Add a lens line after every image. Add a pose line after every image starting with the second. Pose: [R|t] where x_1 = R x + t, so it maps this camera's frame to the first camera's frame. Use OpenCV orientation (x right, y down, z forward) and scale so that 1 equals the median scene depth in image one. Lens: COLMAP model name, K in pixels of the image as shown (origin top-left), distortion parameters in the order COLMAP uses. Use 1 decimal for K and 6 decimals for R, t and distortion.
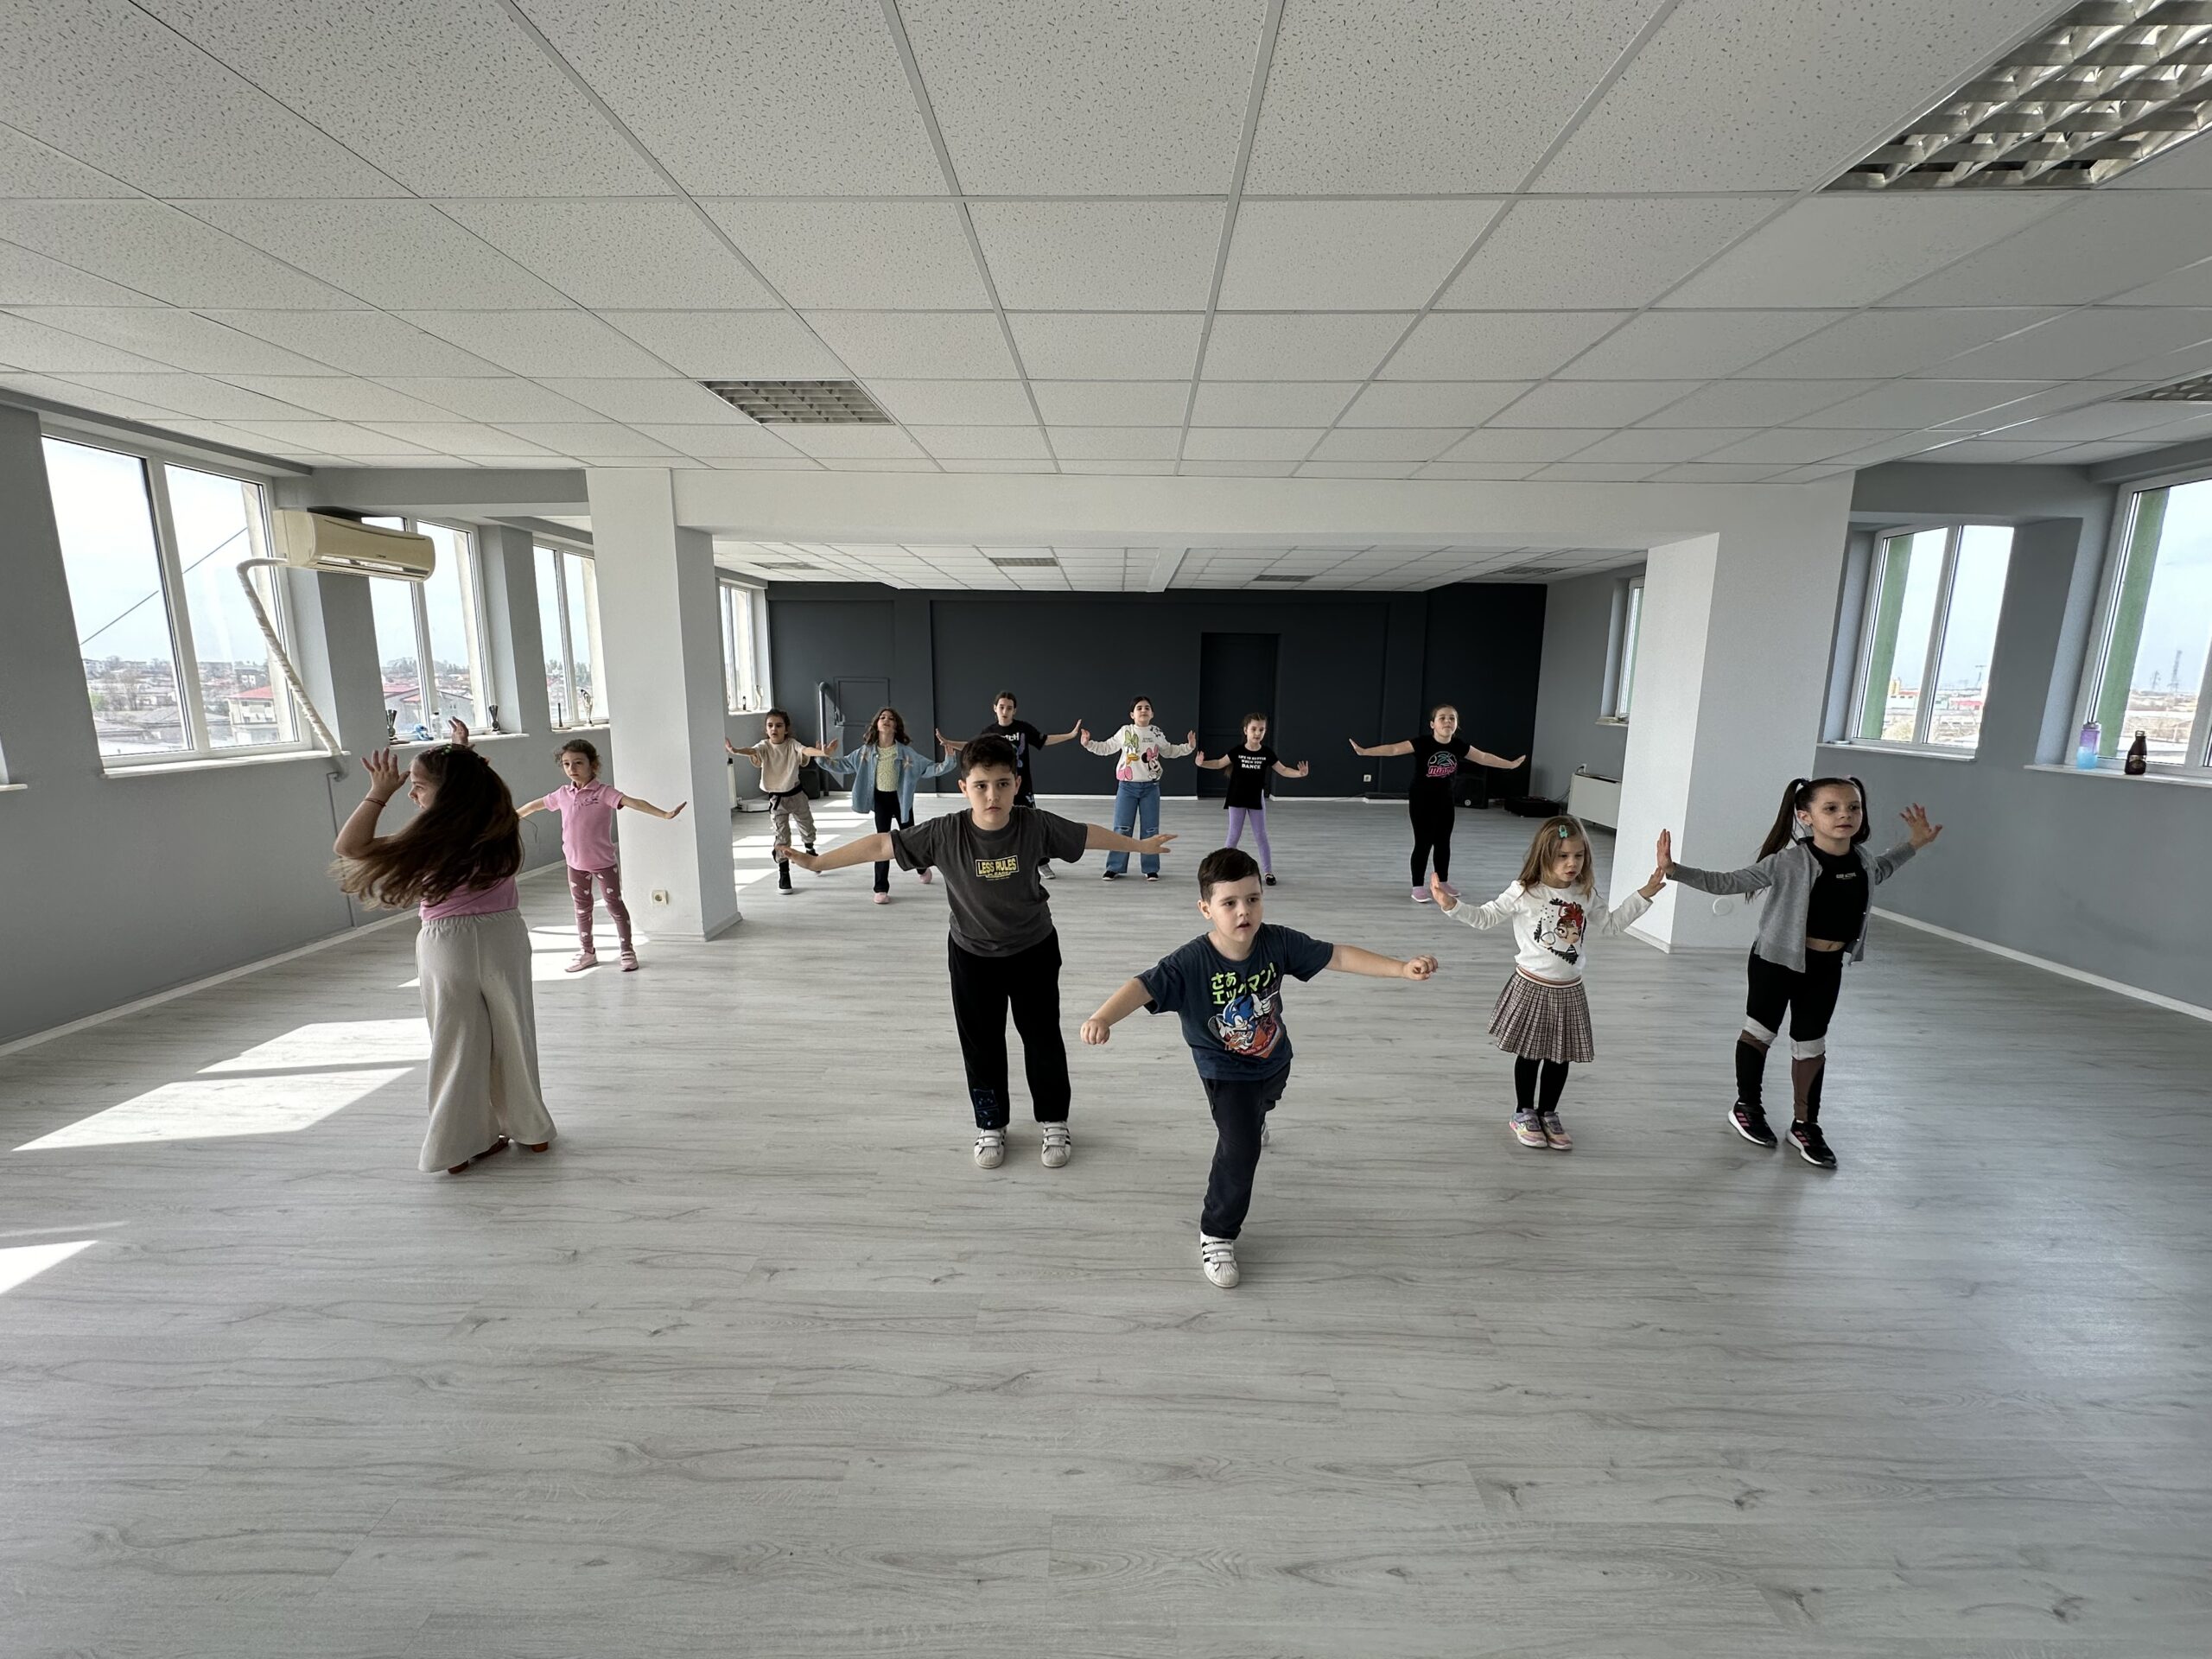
lens RADIAL K [[888.9, 0, 1102.5], [0, 888.9, 835.0], [0, 0, 1]] dist [0.000766, 0.000206]
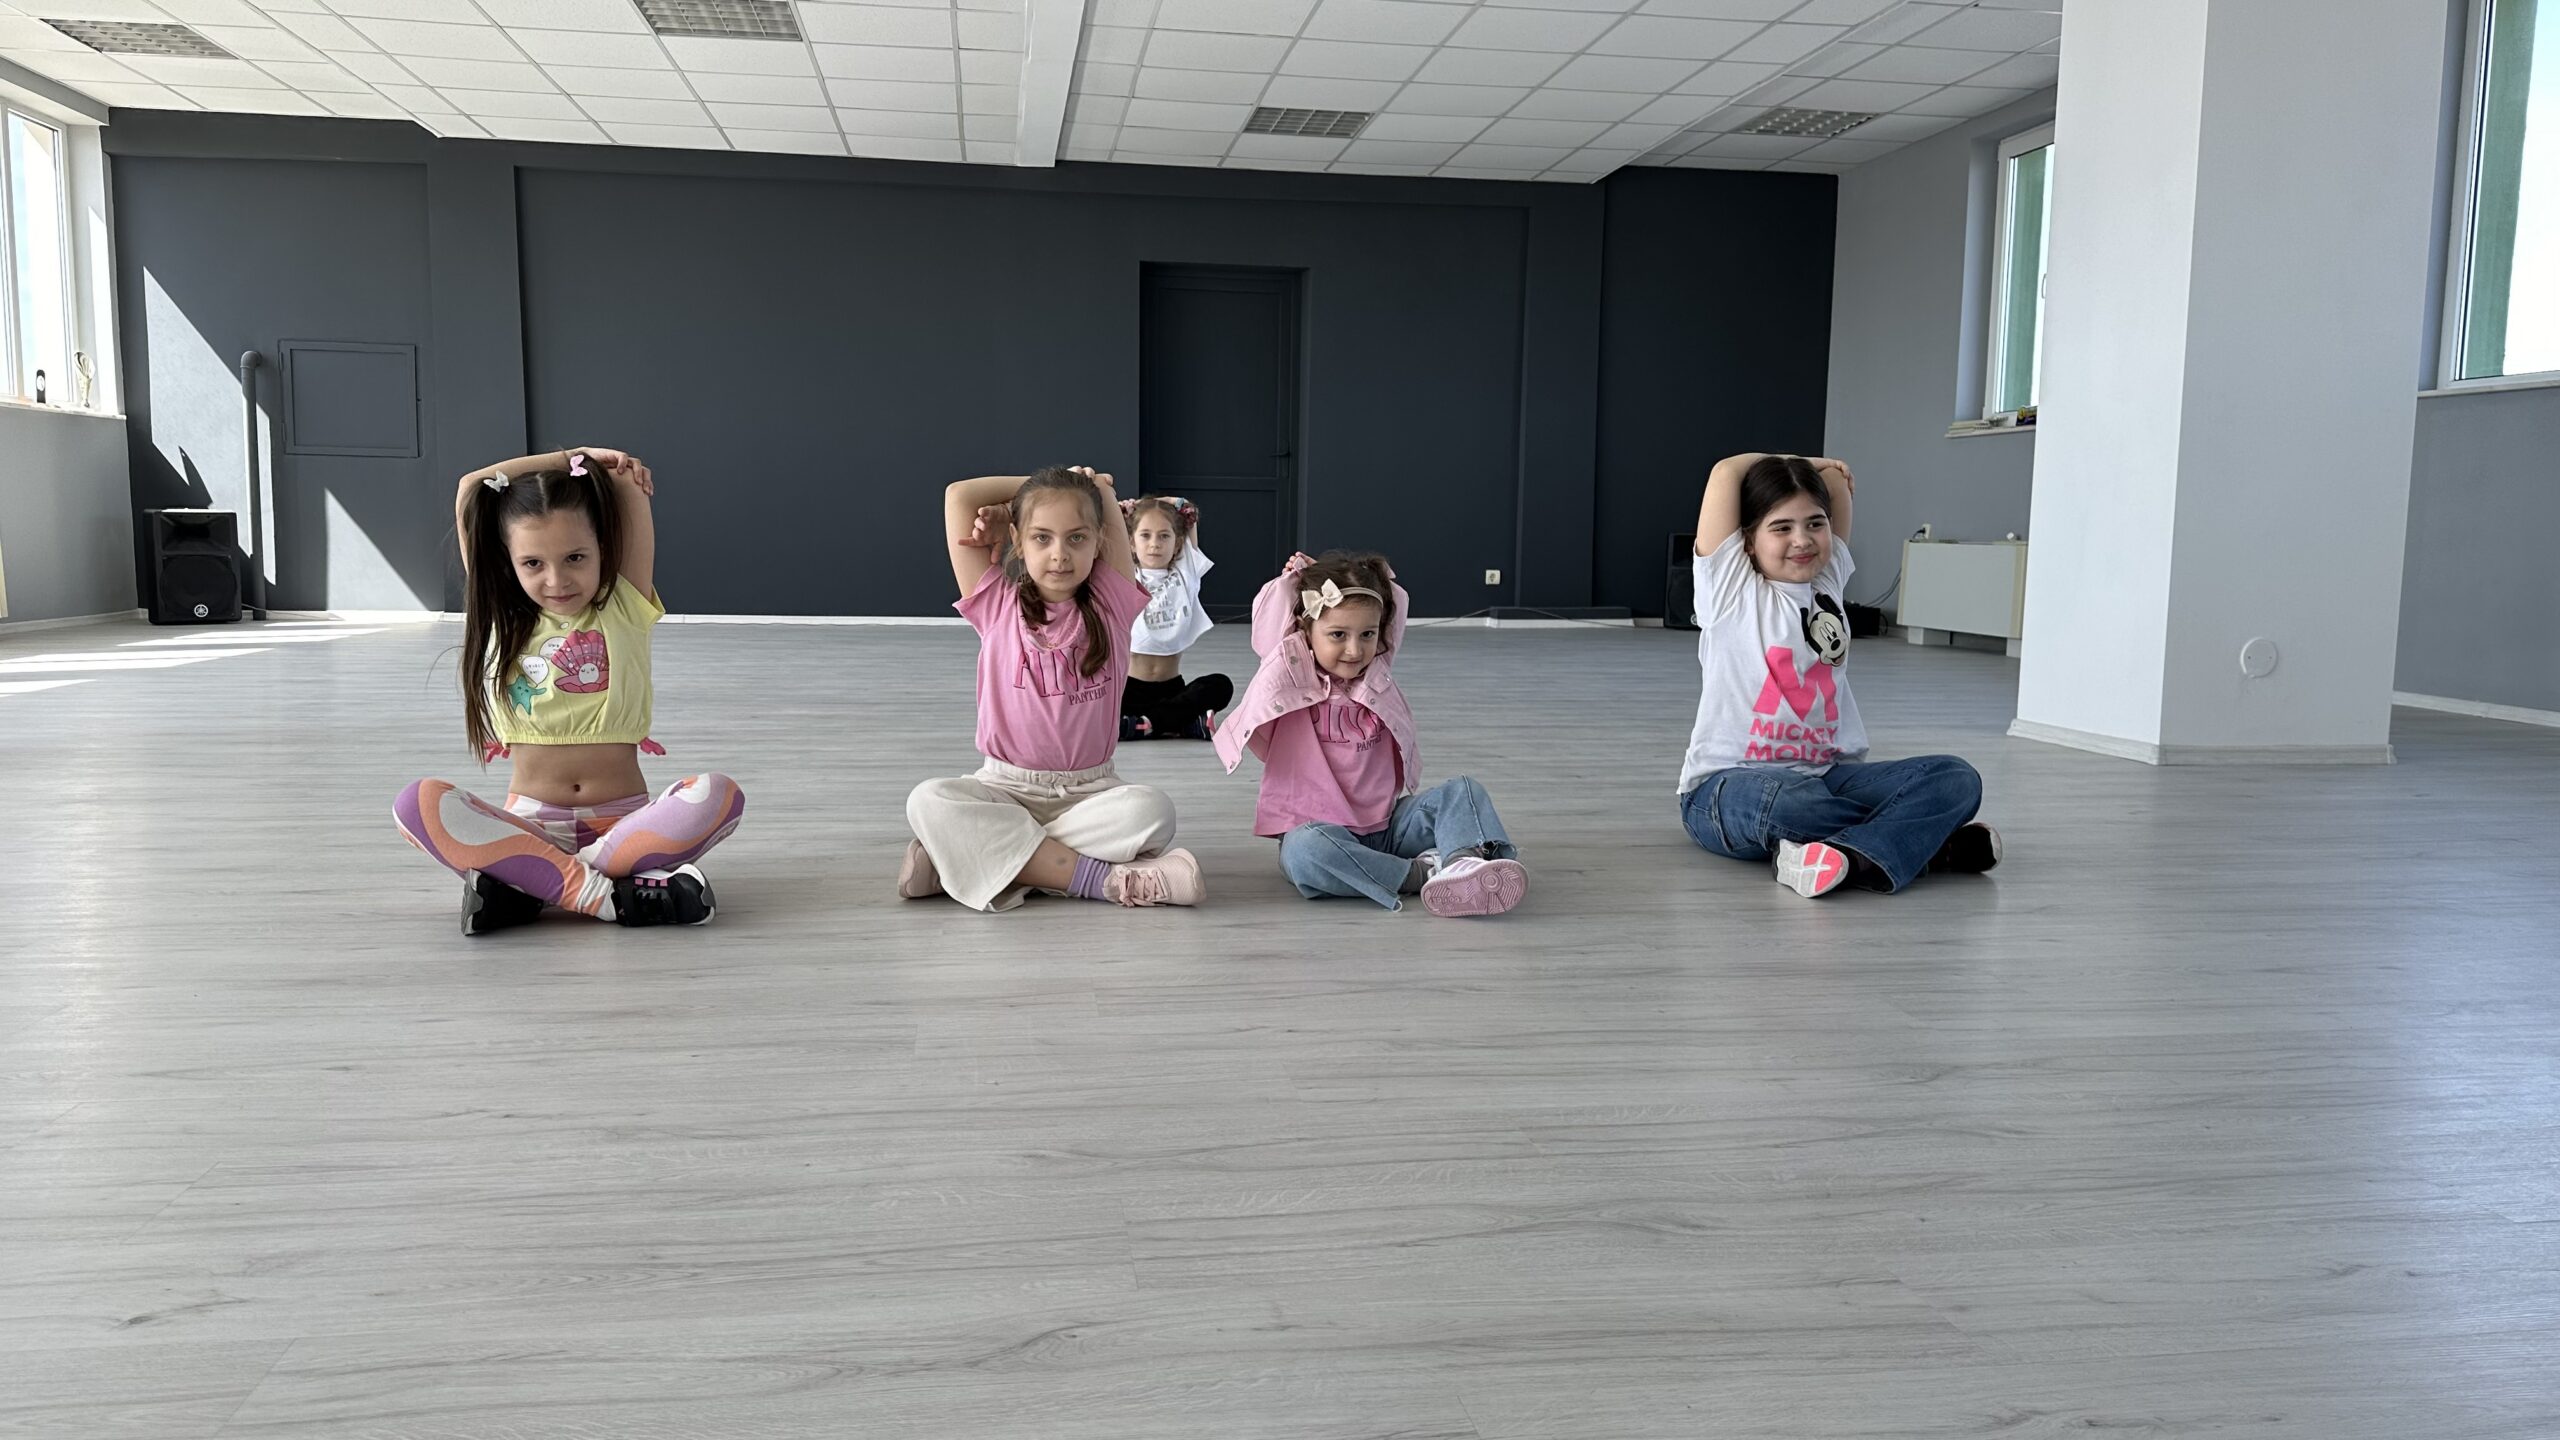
lens RADIAL K [[1821.5, 0, 1269.8], [0, 1821.5, 726.5], [0, 0, 1]] dist [0.079322, -0.114823]
pose [[0.985711, -0.015857, 0.167699, 0.077971], [0.025110, 0.998268, -0.053201, 0.356044], [-0.166565, 0.056652, 0.984402, 0.346696]]
